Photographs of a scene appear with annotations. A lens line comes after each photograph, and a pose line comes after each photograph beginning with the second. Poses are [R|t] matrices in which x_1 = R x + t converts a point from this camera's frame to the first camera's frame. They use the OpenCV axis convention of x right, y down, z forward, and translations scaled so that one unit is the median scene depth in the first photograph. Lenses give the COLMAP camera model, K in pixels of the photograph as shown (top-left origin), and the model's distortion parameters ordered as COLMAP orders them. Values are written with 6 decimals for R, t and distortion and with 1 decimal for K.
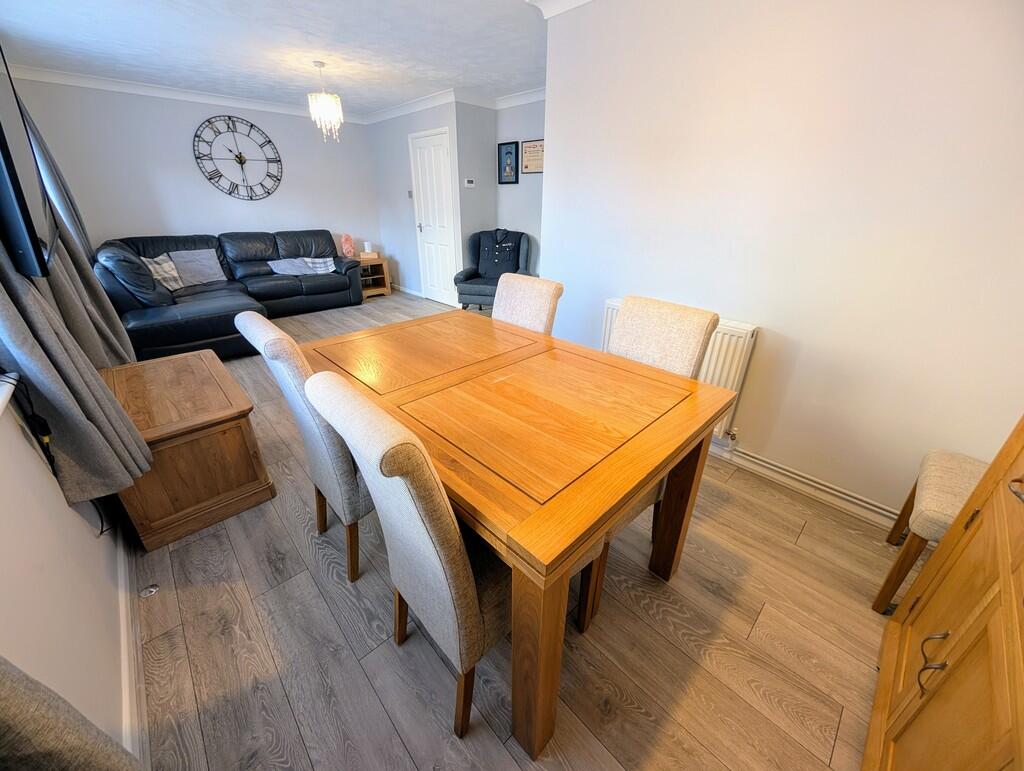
lens RADIAL K [[389.1, 0, 514.5], [0, 389.1, 383.9], [0, 0, 1]] dist [0.000473, 0.000376]
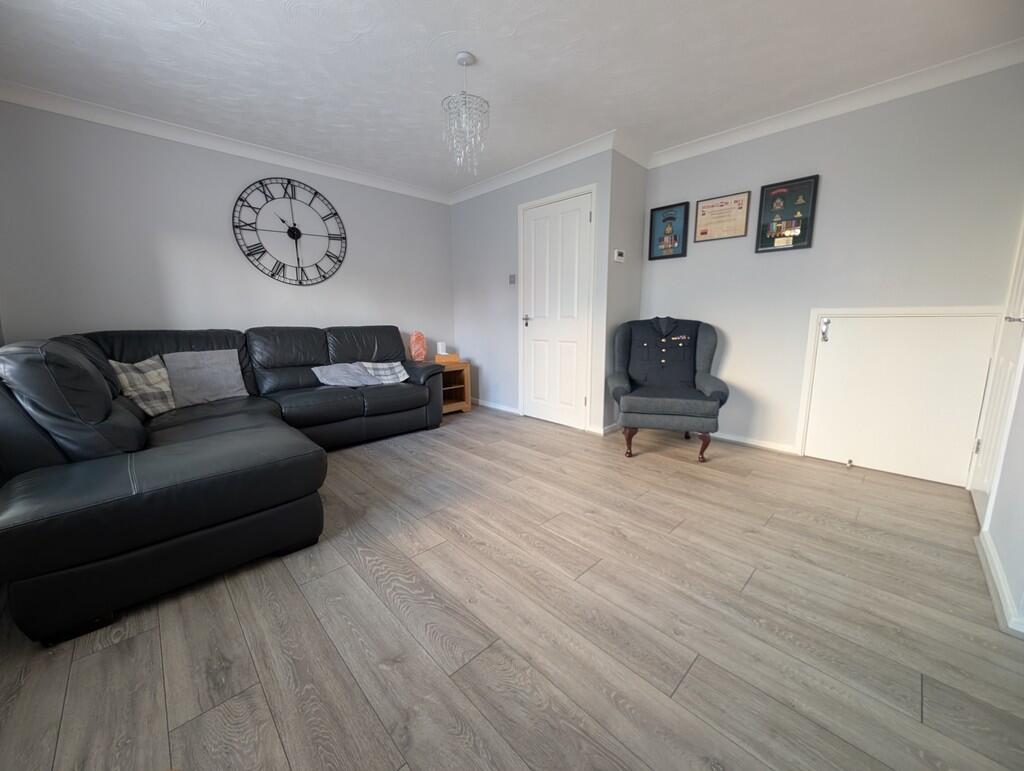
lens RADIAL K [[389.1, 0, 513.1], [0, 389.1, 382.9], [0, 0, 1]] dist [0.000473, 0.000376]
pose [[0.999888, -0.013994, 0.005232, -0.305668], [0.014887, 0.962872, -0.269549, -0.108232], [-0.001266, 0.269597, 0.962972, 0.378761]]
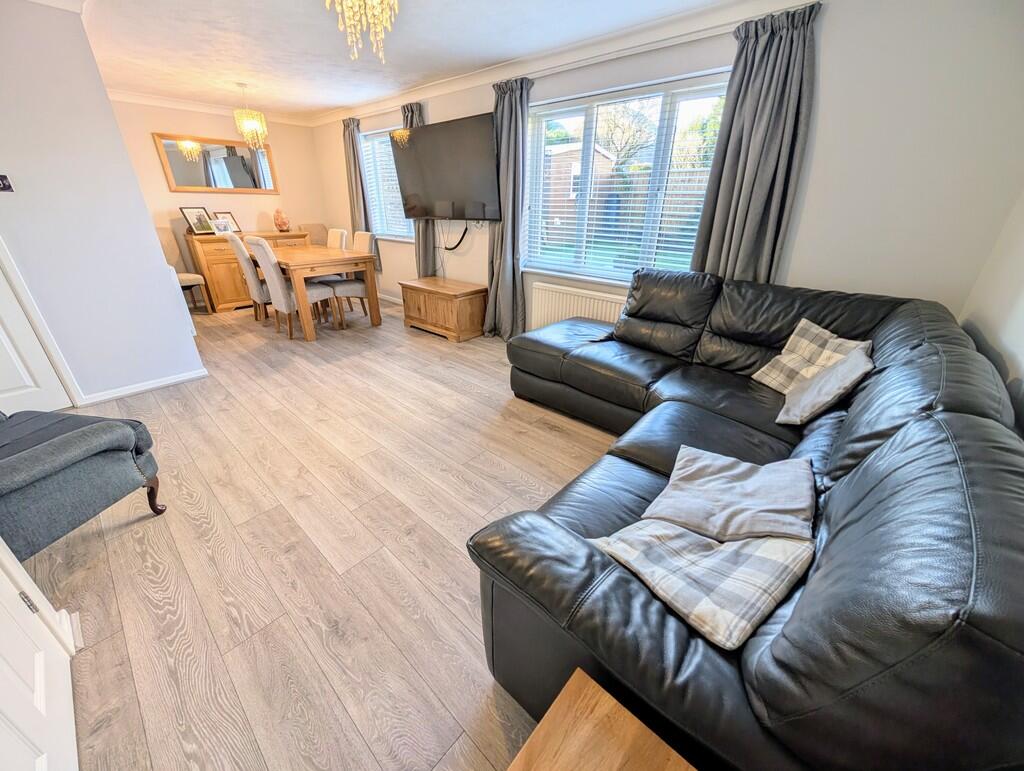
lens RADIAL K [[389.1, 0, 511.9], [0, 389.1, 385.8], [0, 0, 1]] dist [0.000473, 0.000376]
pose [[-0.996854, 0.017331, -0.077342, -0.477494], [-0.048678, 0.636219, 0.769972, -0.665068], [0.062550, 0.771314, -0.633373, 1.365041]]
